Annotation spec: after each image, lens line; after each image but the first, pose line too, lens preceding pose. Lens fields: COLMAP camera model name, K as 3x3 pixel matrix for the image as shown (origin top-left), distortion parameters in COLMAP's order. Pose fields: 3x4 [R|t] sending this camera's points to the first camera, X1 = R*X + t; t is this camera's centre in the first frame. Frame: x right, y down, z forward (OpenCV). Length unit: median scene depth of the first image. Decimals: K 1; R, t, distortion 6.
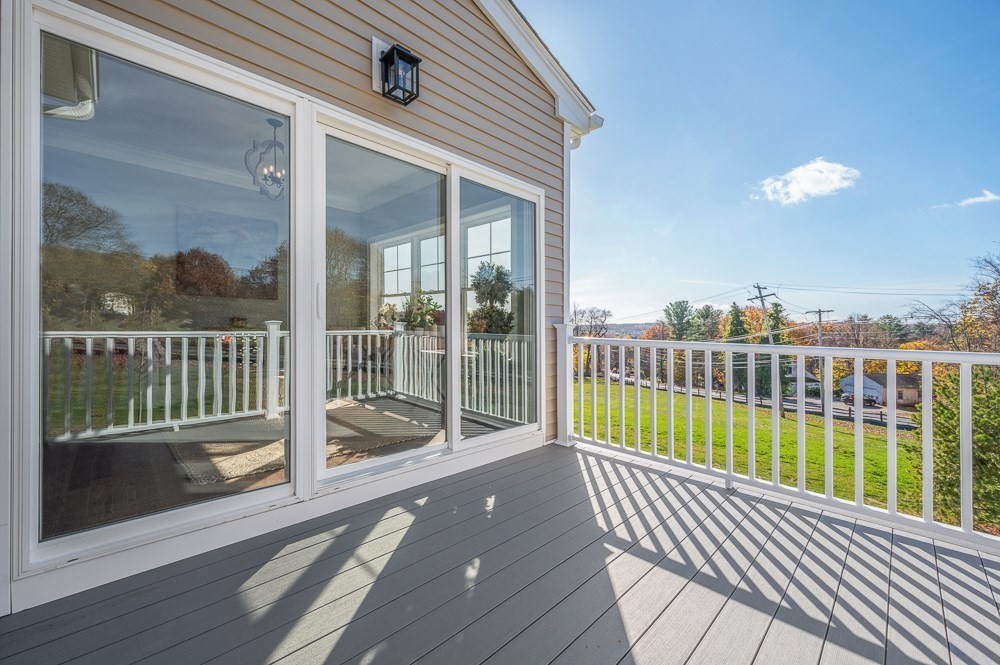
lens RADIAL K [[389.6, 0, 502.2], [0, 389.6, 400.3], [0, 0, 1]] dist [0.000616, 0.000055]
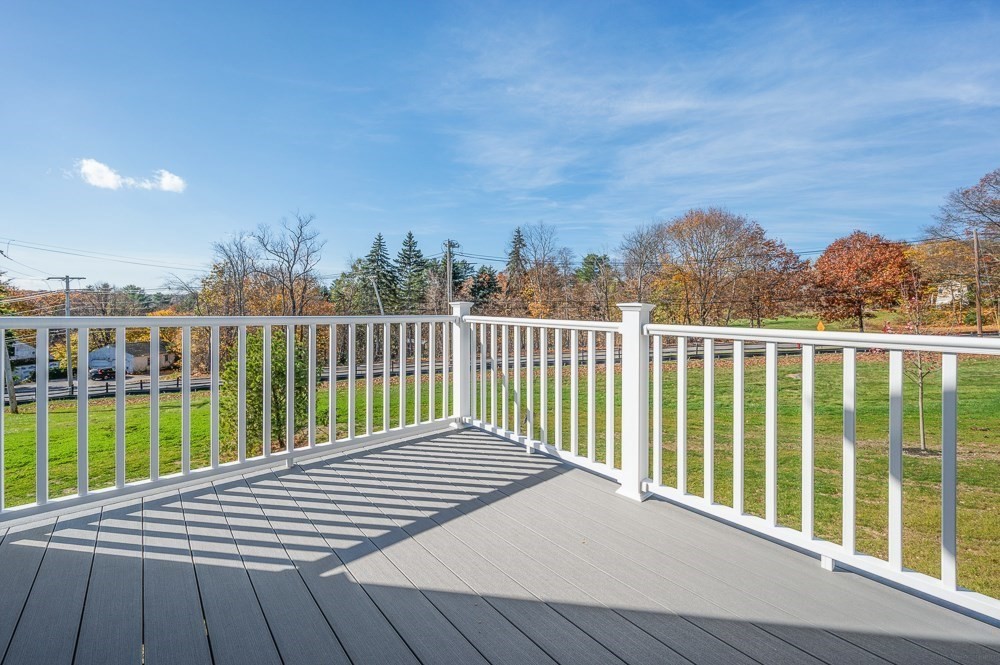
lens RADIAL K [[405.3, 0, 502.0], [0, 405.3, 302.2], [0, 0, 1]] dist [-0.001030, 0.000008]
pose [[0.047962, -0.002150, 0.998847, -0.075917], [0.172129, 0.985055, -0.006145, -0.014918], [-0.983906, 0.172226, 0.047615, 0.073969]]
